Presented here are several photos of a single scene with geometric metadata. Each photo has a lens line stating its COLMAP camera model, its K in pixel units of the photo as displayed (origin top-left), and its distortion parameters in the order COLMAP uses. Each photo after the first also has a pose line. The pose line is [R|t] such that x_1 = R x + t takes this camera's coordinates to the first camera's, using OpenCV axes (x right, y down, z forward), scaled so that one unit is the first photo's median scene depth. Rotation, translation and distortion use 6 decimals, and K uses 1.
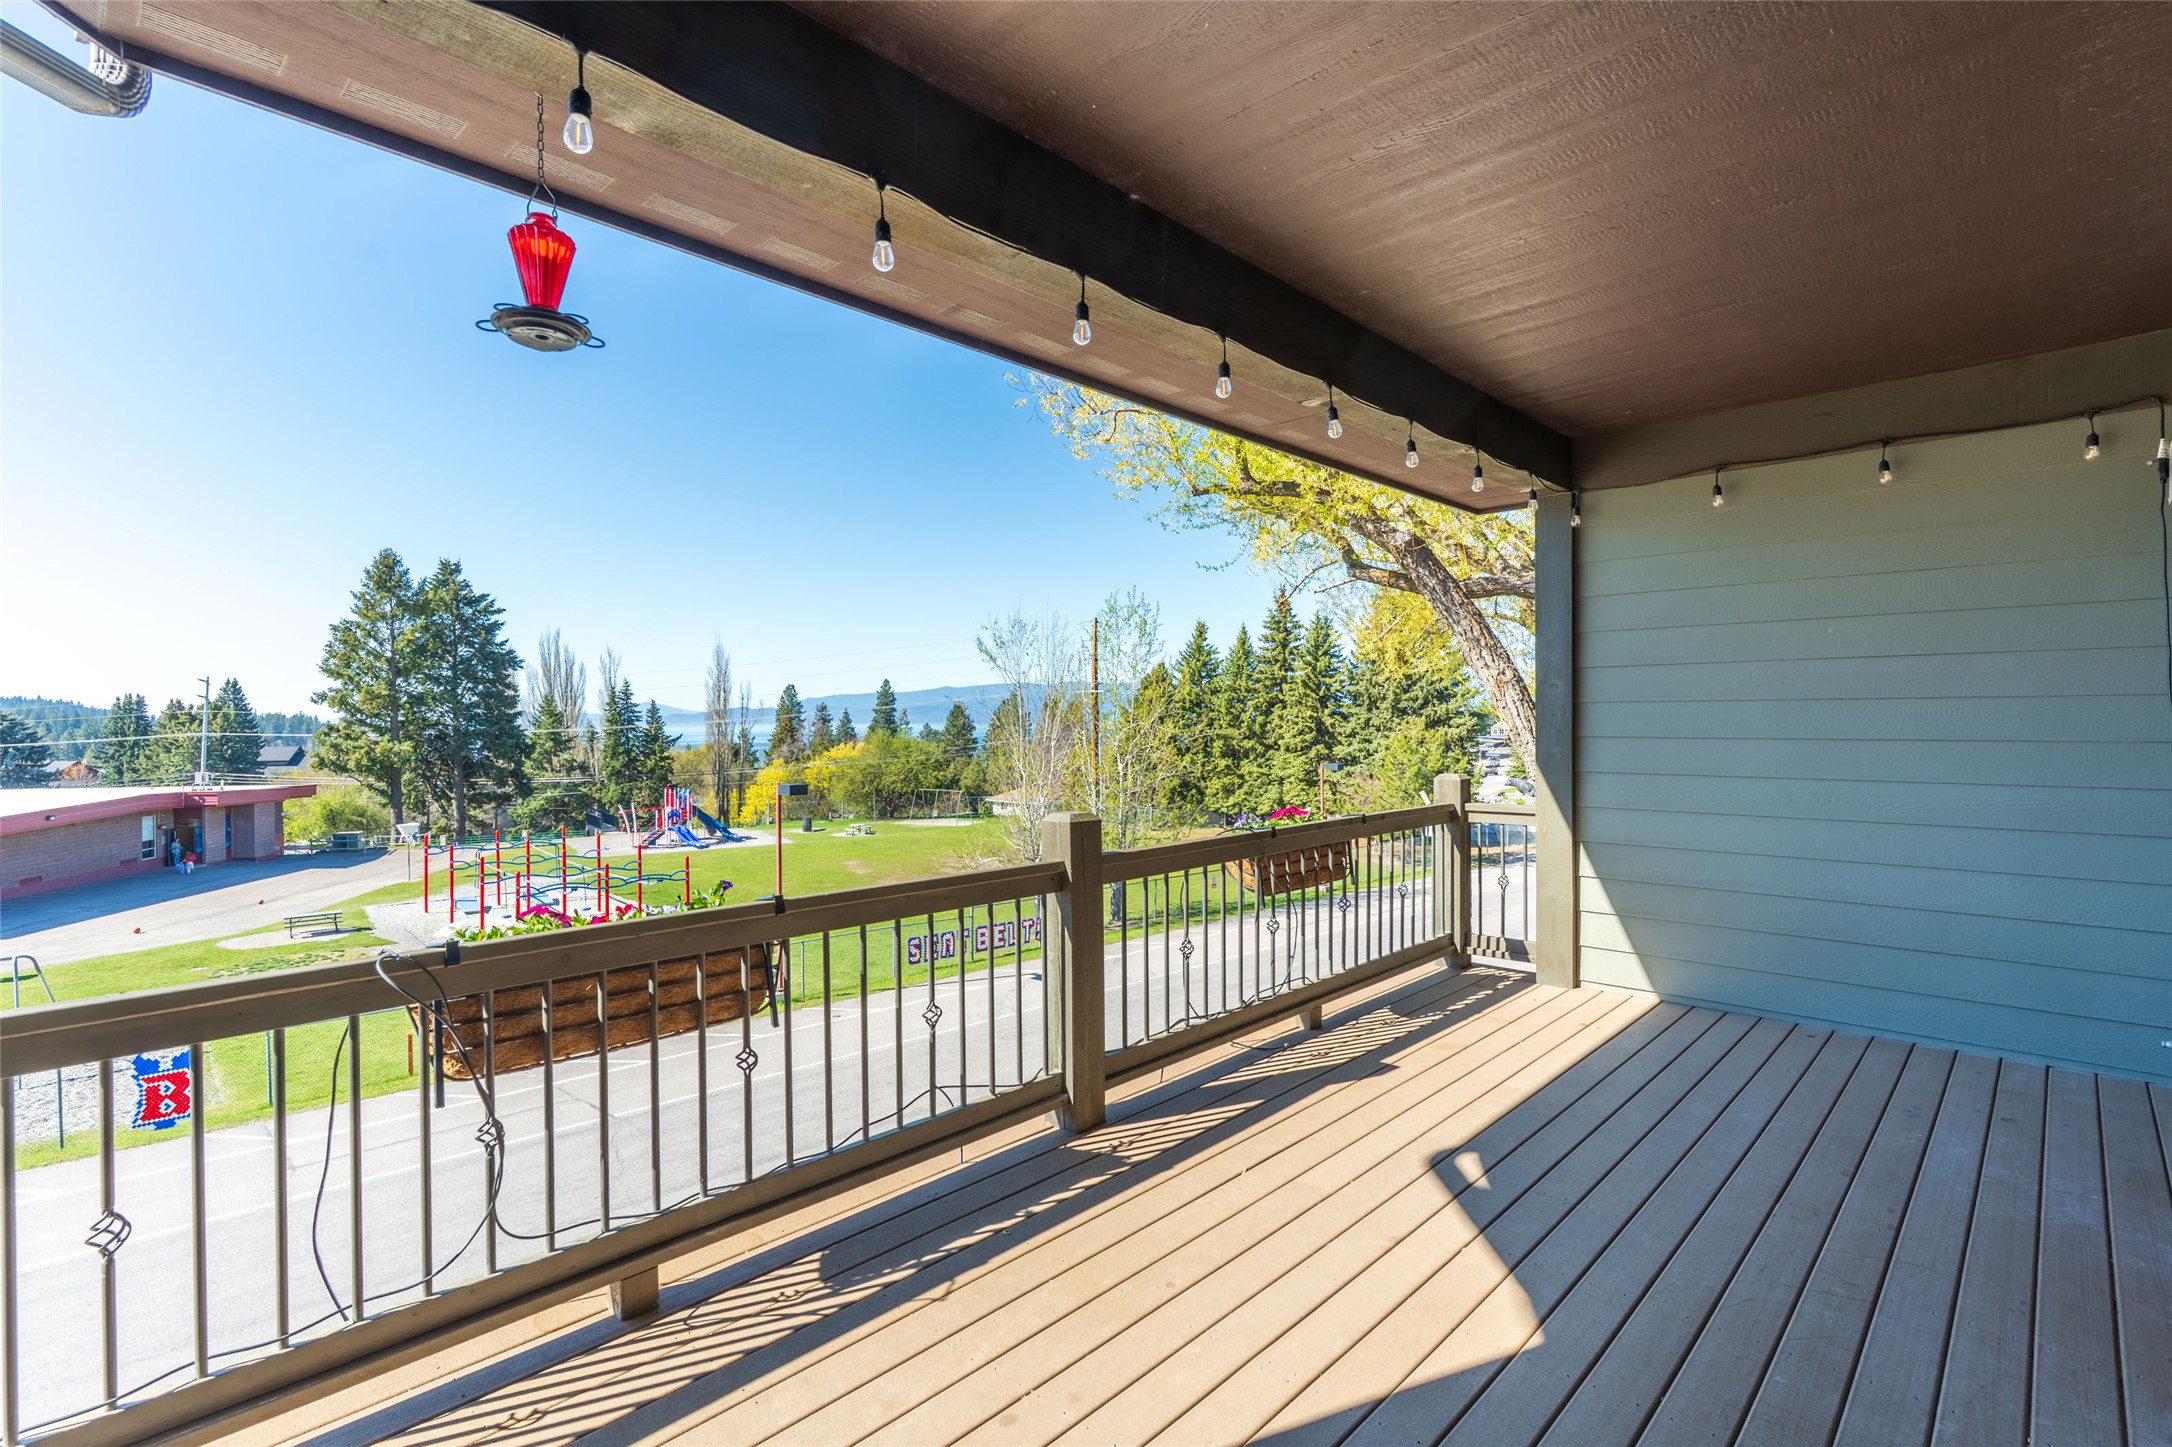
lens RADIAL K [[1033.5, 0, 1077.4], [0, 1033.5, 717.7], [0, 0, 1]] dist [0.003390, 0.000523]
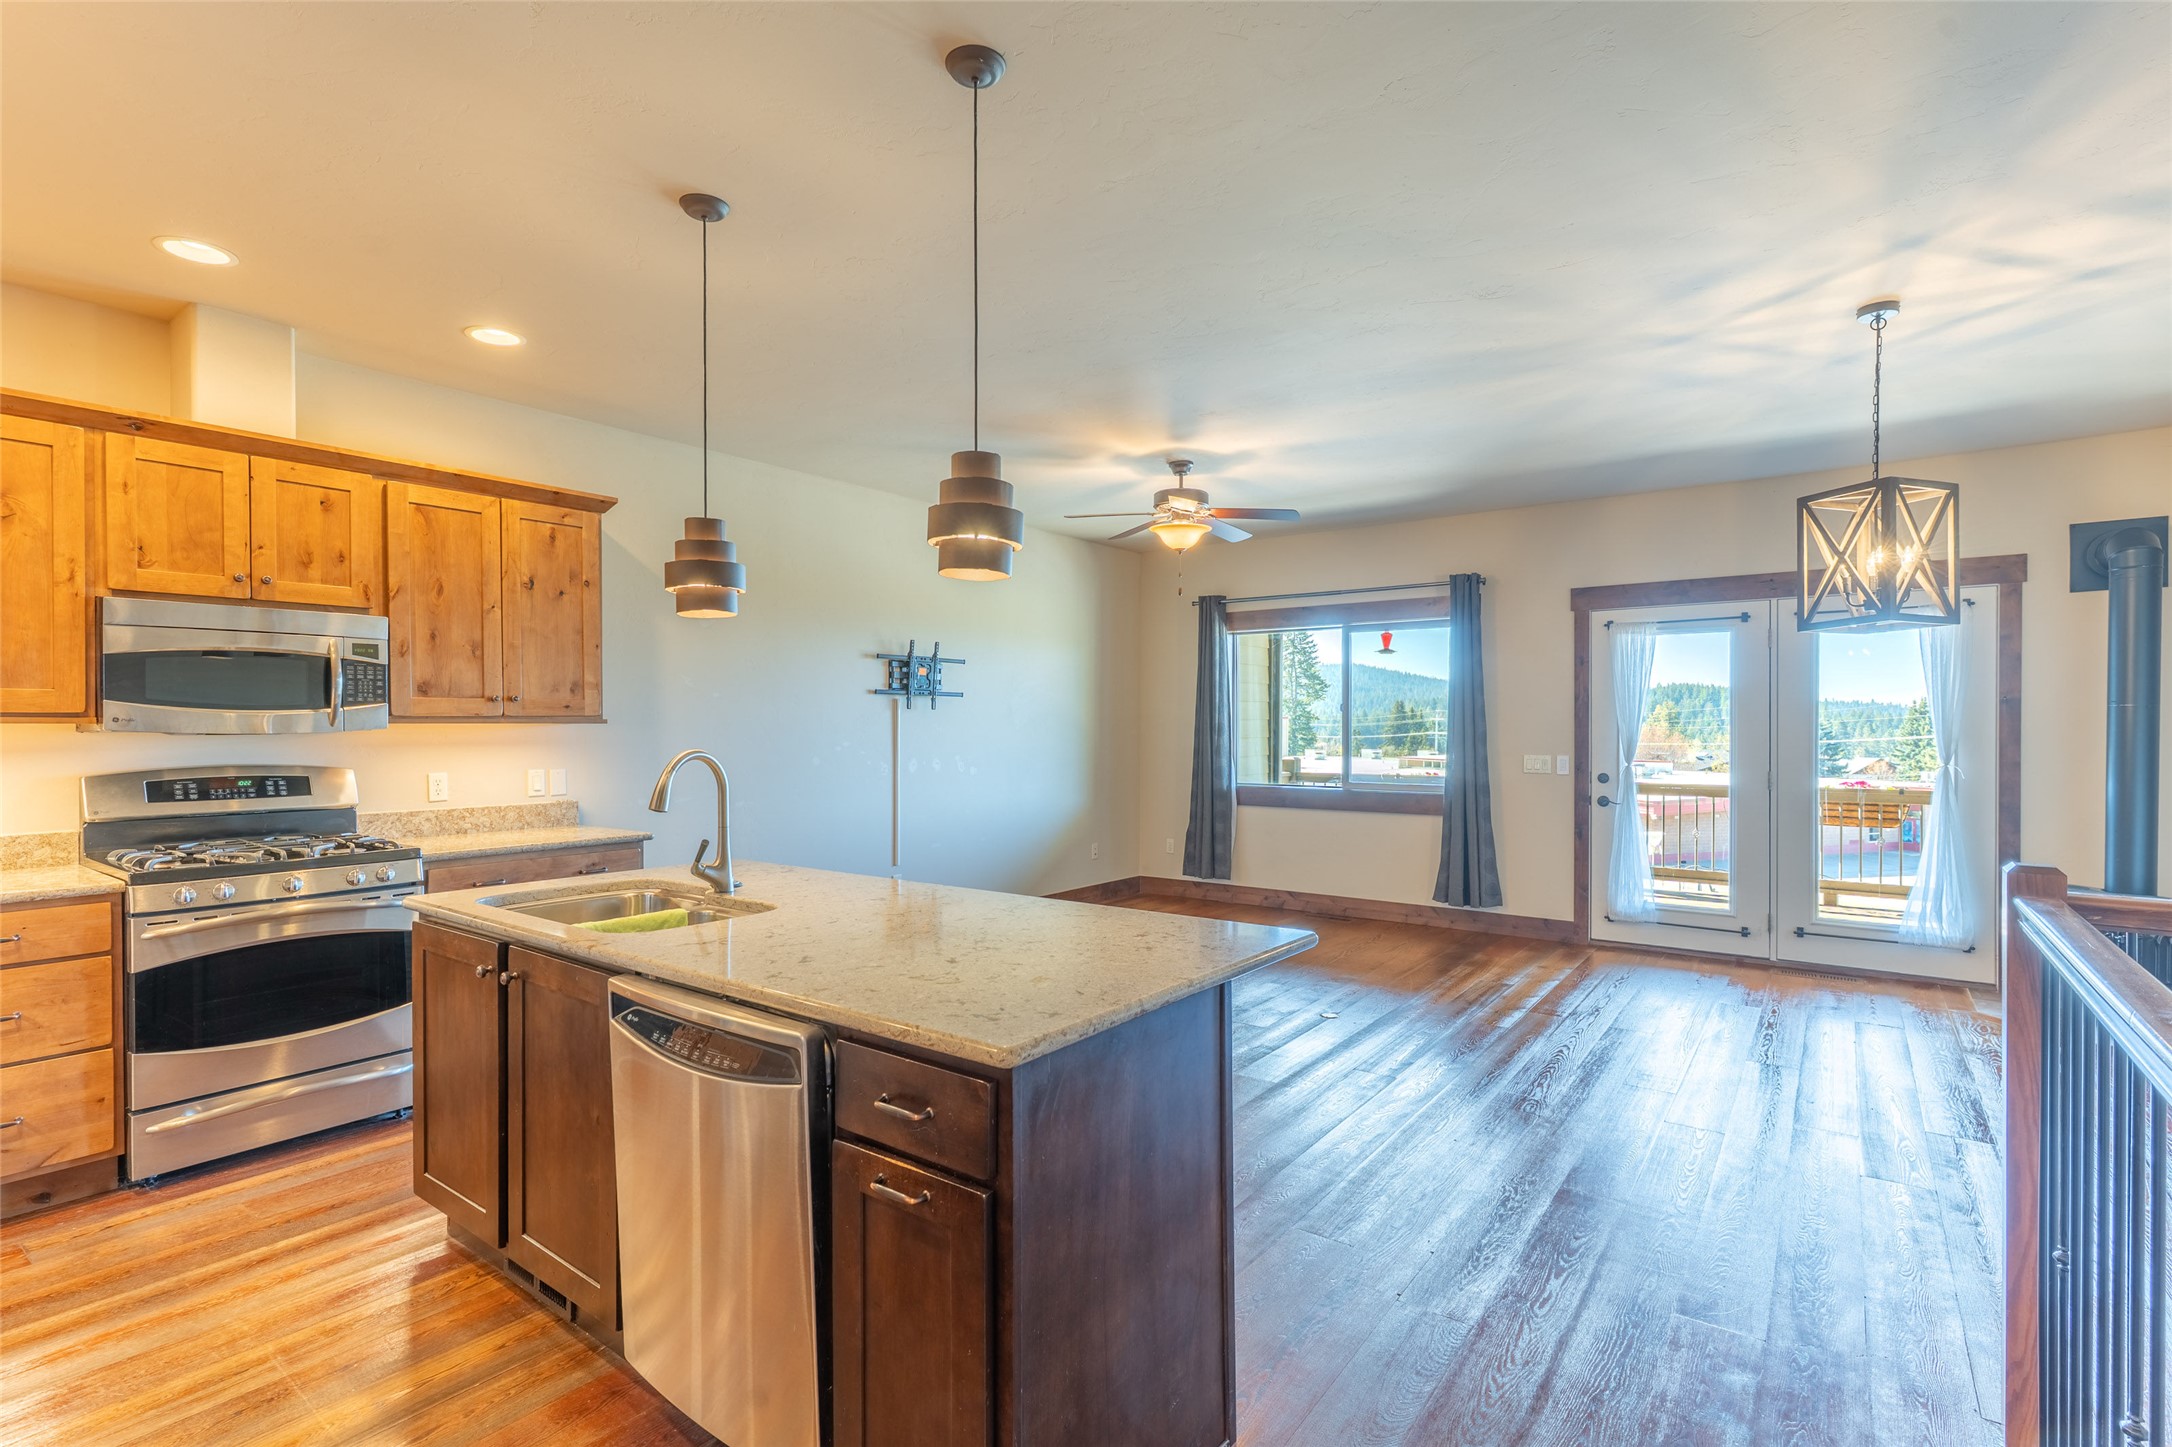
lens RADIAL K [[1033.5, 0, 1051.6], [0, 1033.5, 729.9], [0, 0, 1]] dist [0.003390, 0.000523]
pose [[0.120472, 0.010805, -0.992658, 0.651088], [0.000136, 0.999941, 0.010901, -0.005702], [0.992717, -0.001448, 0.120464, 0.412293]]
